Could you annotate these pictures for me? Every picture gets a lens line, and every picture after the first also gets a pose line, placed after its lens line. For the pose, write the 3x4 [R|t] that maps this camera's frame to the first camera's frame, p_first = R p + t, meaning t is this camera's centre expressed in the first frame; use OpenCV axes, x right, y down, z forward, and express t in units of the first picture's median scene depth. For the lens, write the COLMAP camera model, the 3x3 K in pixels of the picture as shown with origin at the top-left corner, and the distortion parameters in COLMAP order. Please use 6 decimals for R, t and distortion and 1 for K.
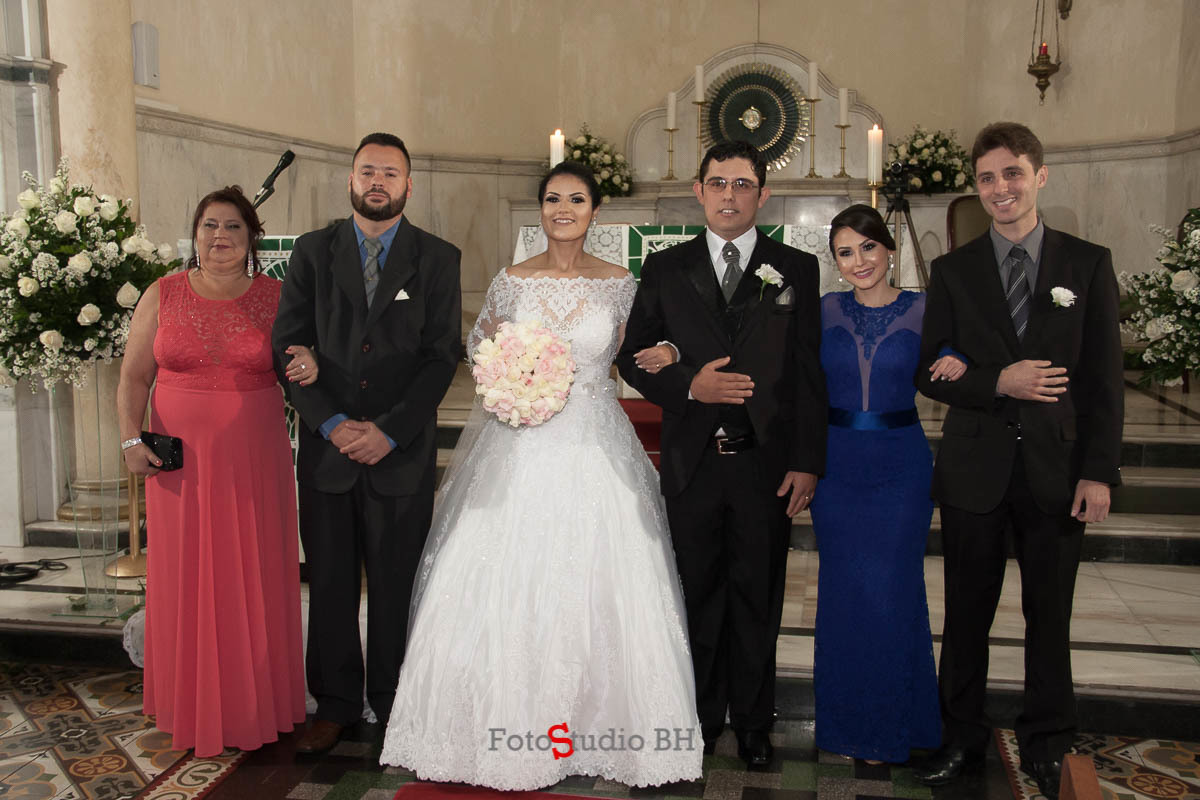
lens RADIAL K [[1398.5, 0, 598.0], [0, 1398.5, 392.9], [0, 0, 1]] dist [0.095235, 0.000000]
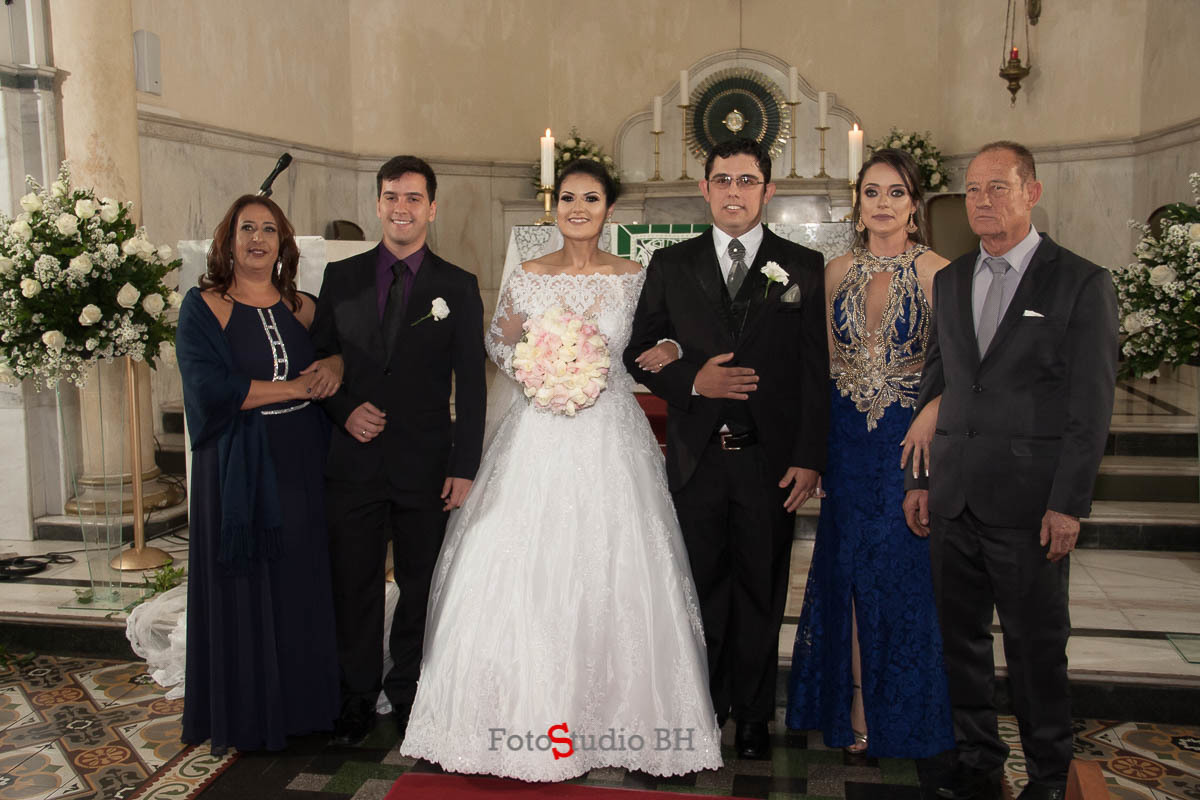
lens RADIAL K [[1266.3, 0, 591.7], [0, 1266.3, 392.6], [0, 0, 1]] dist [0.048520, 0.000000]
pose [[0.999968, -0.006490, 0.004717, -0.002365], [0.006445, 0.999935, 0.009440, -0.005215], [-0.004778, -0.009409, 0.999944, 0.071792]]
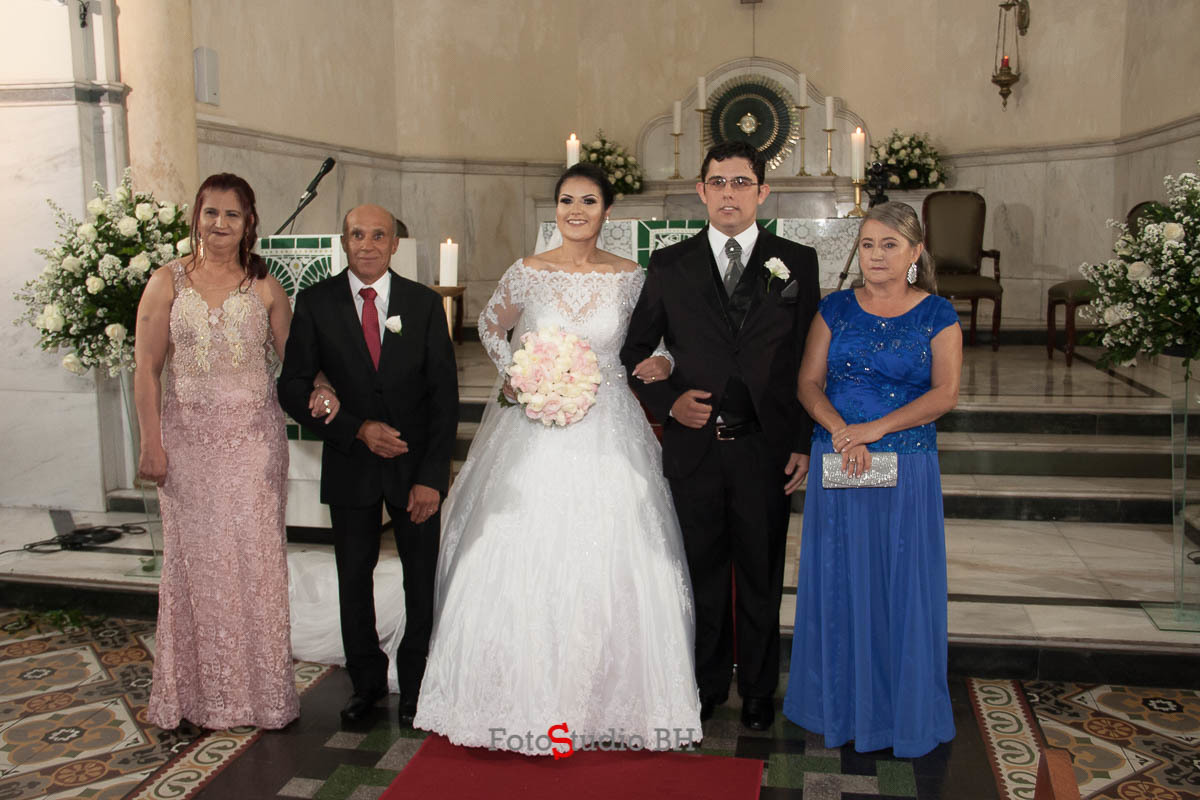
lens RADIAL K [[1125.0, 0, 620.5], [0, 1125.0, 373.1], [0, 0, 1]] dist [-0.016405, 0.036332]
pose [[0.999837, -0.007598, -0.016364, 0.023965], [0.007991, 0.999678, 0.024104, -0.021570], [0.016176, -0.024231, 0.999576, 0.111710]]
